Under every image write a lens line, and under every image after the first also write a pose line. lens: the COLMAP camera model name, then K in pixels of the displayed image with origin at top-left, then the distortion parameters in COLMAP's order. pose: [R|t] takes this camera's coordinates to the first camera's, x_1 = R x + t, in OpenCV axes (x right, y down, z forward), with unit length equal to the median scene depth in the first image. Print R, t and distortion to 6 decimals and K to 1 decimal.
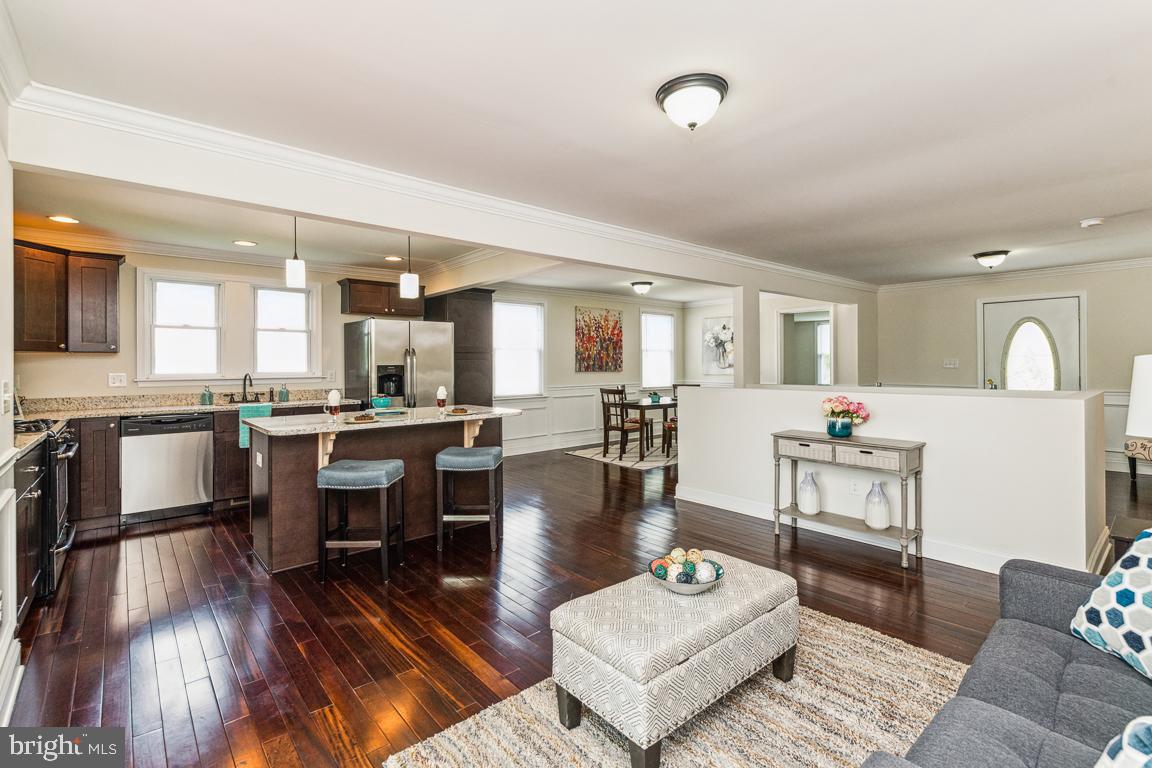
lens RADIAL K [[513.6, 0, 582.2], [0, 513.6, 366.5], [0, 0, 1]] dist [0.007631, -0.002540]
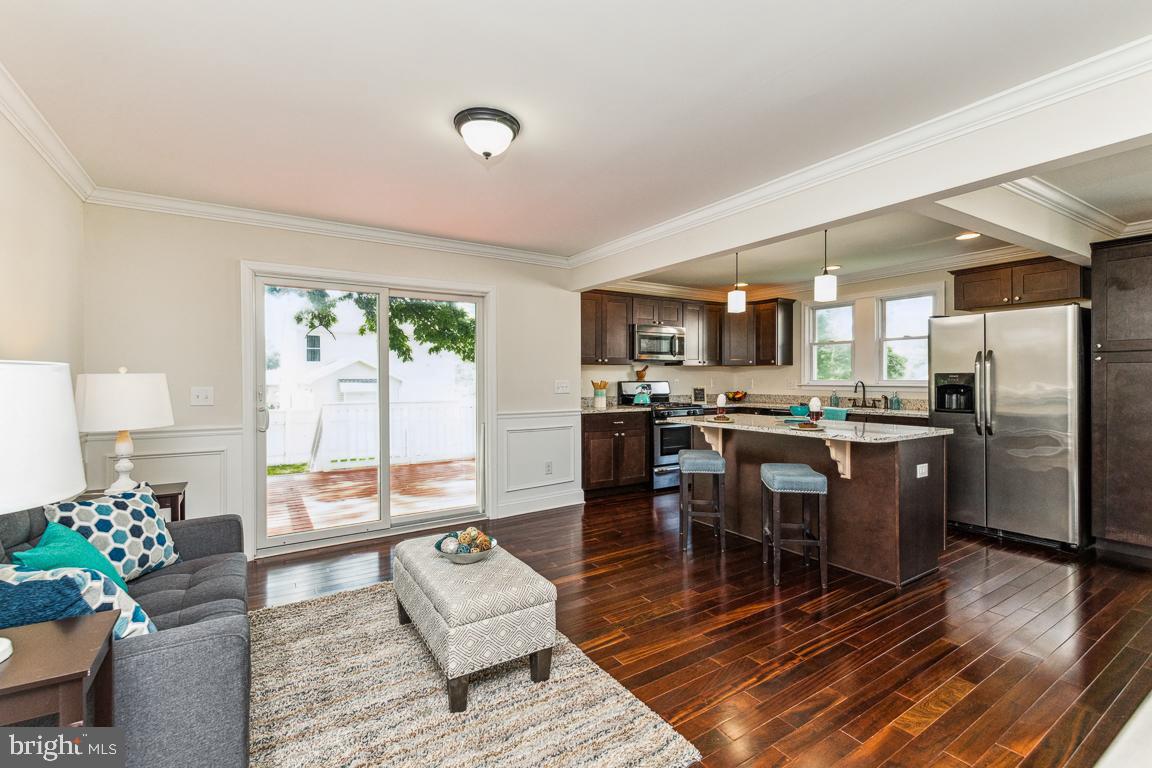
lens RADIAL K [[513.6, 0, 574.0], [0, 513.6, 382.1], [0, 0, 1]] dist [0.007631, -0.002540]
pose [[-0.165356, 0.014785, -0.986123, 0.526049], [0.001216, 0.999890, 0.014787, -0.001393], [0.986233, 0.001246, -0.165356, 0.558173]]
